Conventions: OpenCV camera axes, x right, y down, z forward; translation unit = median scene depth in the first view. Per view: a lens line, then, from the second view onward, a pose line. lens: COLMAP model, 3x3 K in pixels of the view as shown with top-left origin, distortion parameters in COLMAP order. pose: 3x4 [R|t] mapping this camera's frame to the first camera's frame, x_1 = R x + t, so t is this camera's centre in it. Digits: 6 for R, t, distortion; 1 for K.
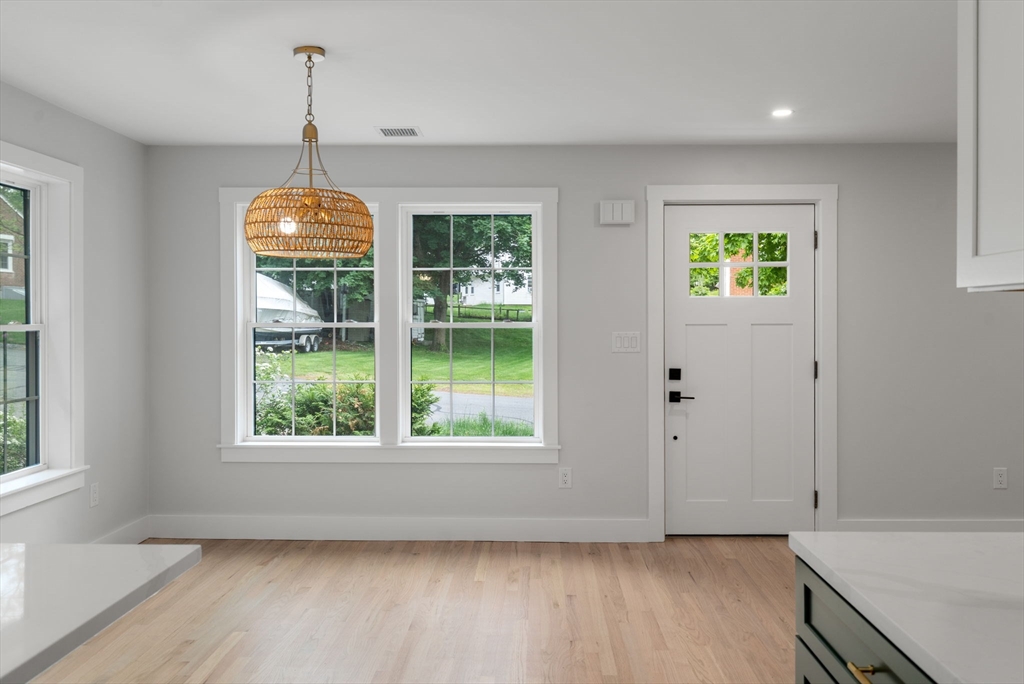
lens RADIAL K [[838.7, 0, 518.8], [0, 838.7, 326.1], [0, 0, 1]] dist [0.009793, 0.007603]
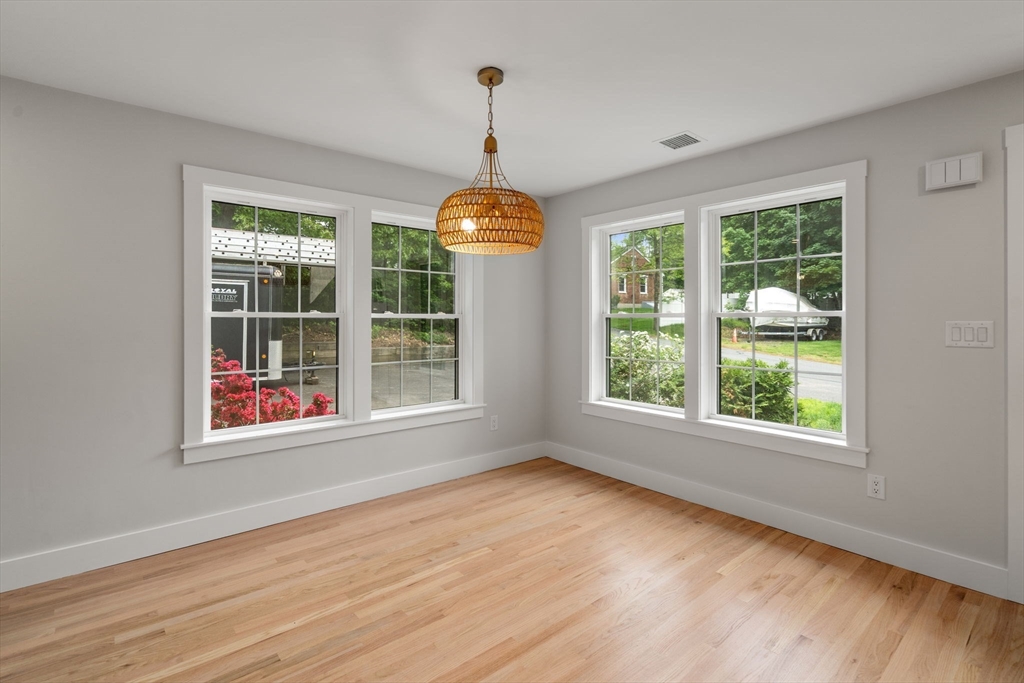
lens RADIAL K [[487.5, 0, 523.4], [0, 487.5, 320.6], [0, 0, 1]] dist [-0.002711, 0.000732]
pose [[0.672733, 0.001950, -0.739883, 0.186487], [-0.005900, 0.999979, -0.002729, 0.010490], [0.739862, 0.006201, 0.672730, 0.385339]]
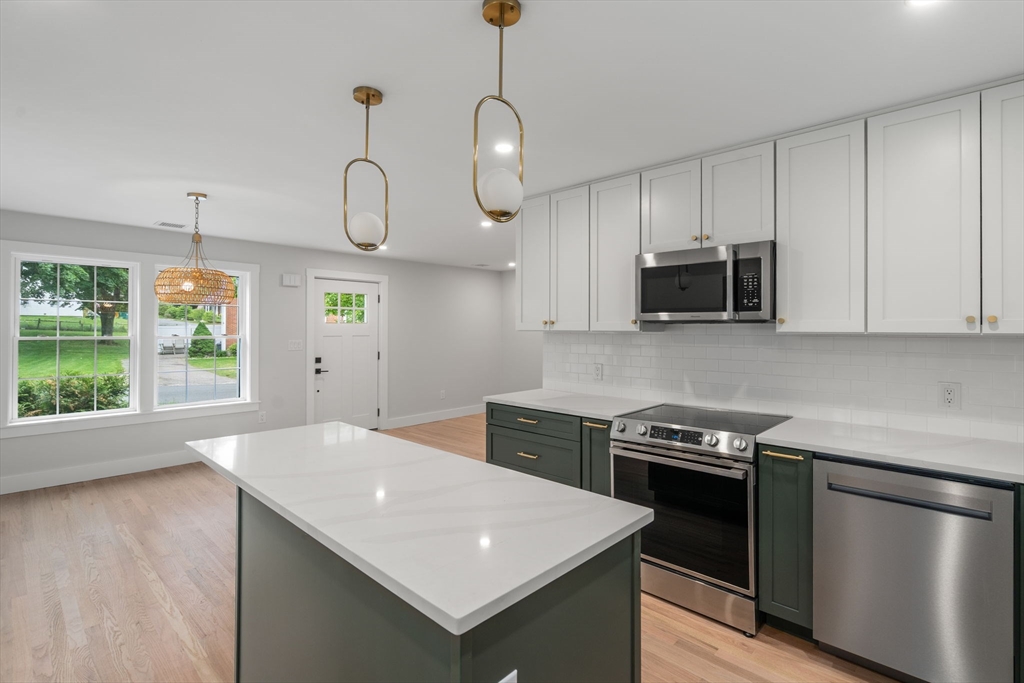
lens RADIAL K [[483.9, 0, 521.1], [0, 483.9, 325.4], [0, 0, 1]] dist [-0.001180, 0.000421]
pose [[0.666569, 0.008532, 0.745394, -0.377508], [0.001102, 0.999922, -0.012431, -0.013368], [-0.745442, 0.009108, 0.666508, -0.171940]]
